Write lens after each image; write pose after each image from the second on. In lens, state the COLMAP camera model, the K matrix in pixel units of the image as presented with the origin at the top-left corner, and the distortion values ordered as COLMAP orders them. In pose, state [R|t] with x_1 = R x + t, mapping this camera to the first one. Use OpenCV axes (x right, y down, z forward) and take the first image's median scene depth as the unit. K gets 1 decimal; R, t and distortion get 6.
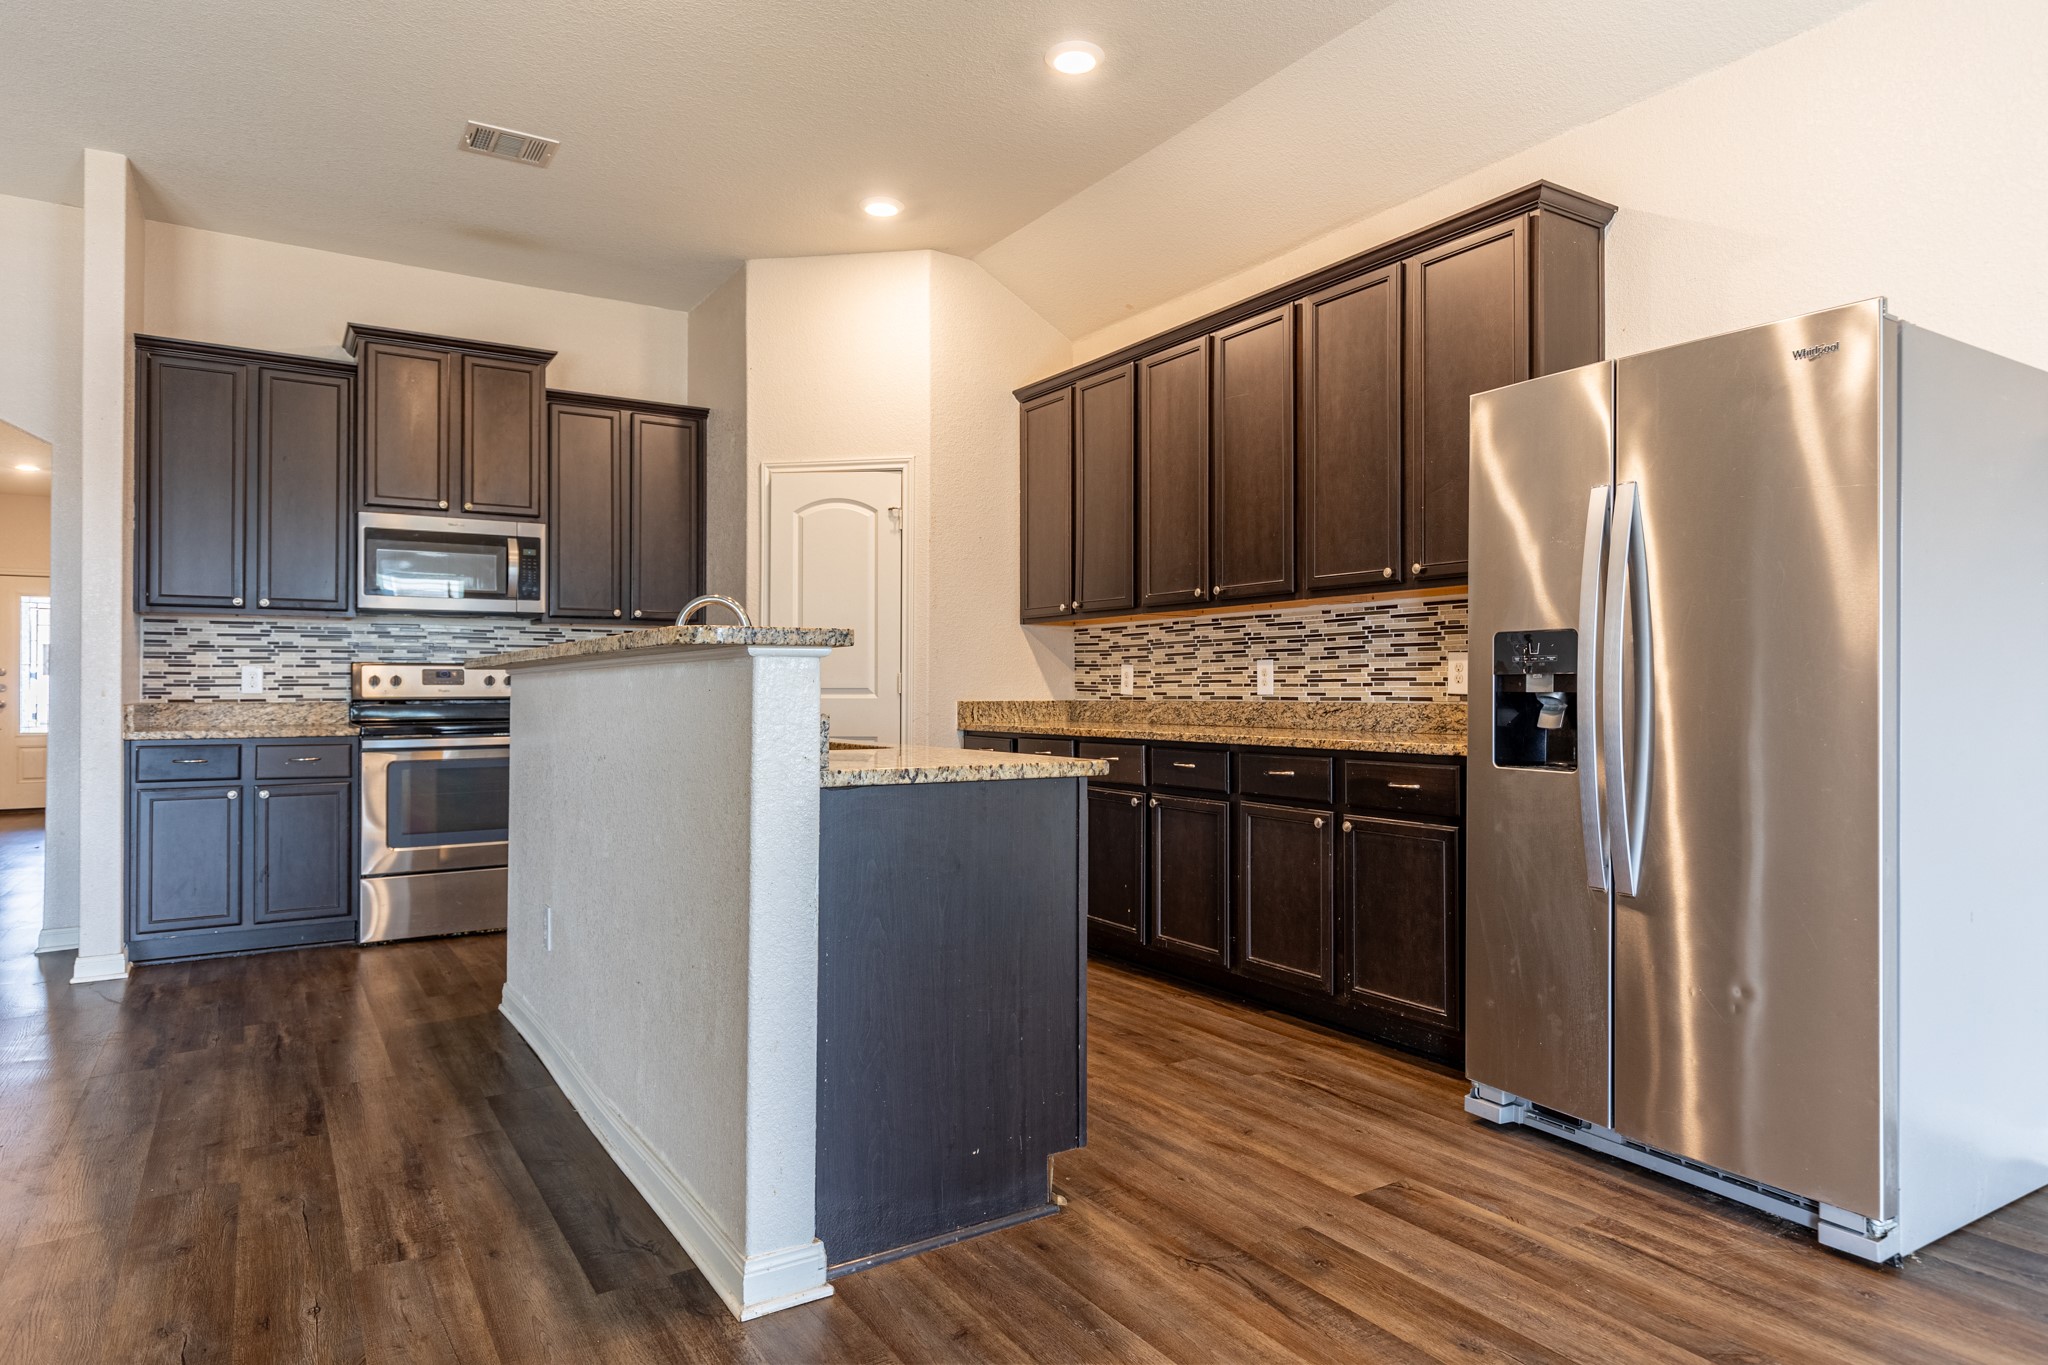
lens RADIAL K [[1197.6, 0, 1038.4], [0, 1197.6, 669.9], [0, 0, 1]] dist [-0.010034, 0.007864]
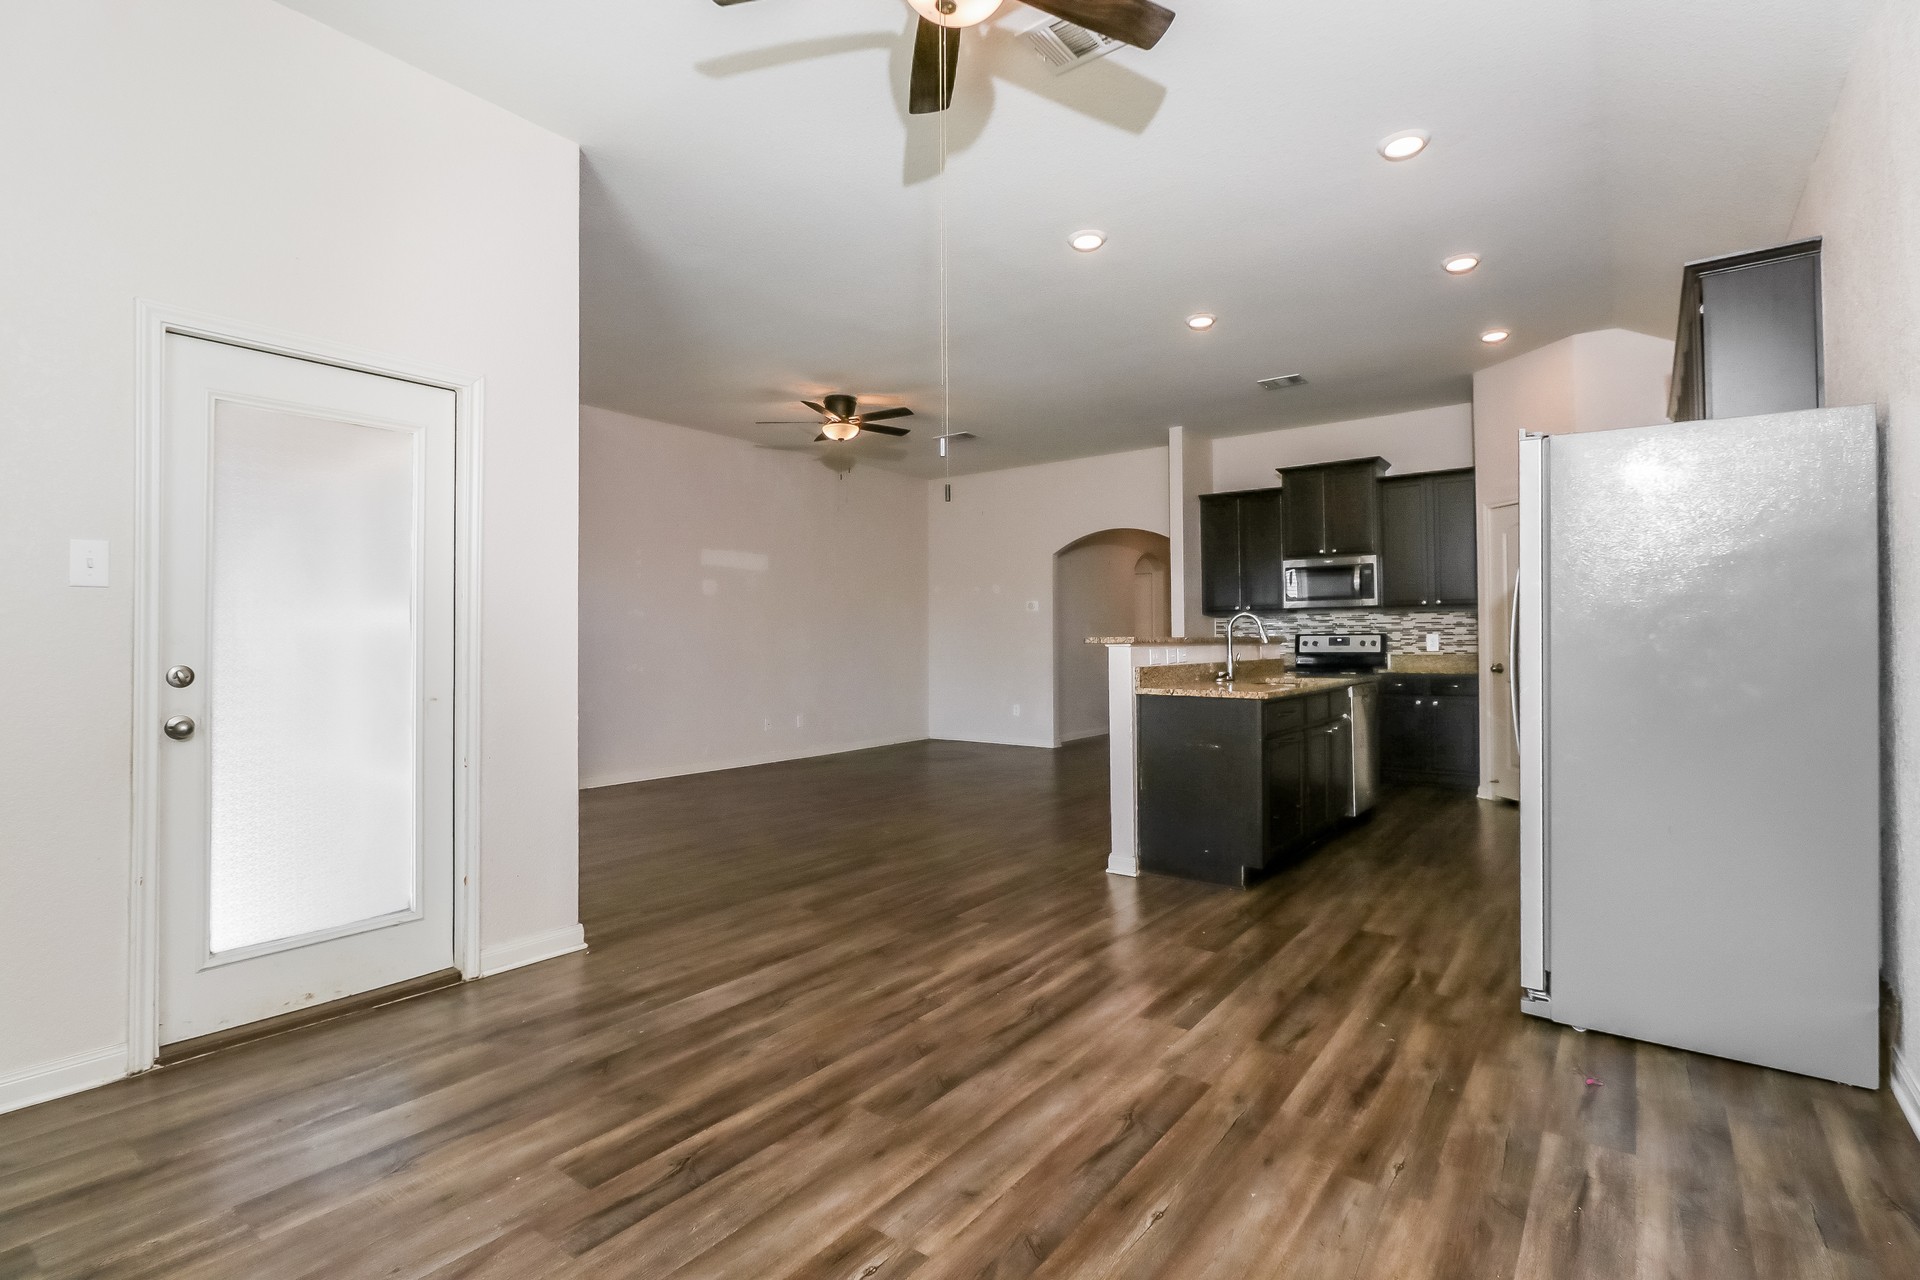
lens RADIAL K [[904.1, 0, 961.2], [0, 904.1, 616.2], [0, 0, 1]] dist [0.000204, -0.000279]
pose [[0.343767, -0.024873, -0.938725, 0.788510], [0.021047, 0.999602, -0.018779, -0.024479], [0.938819, -0.013302, 0.344154, -0.045869]]
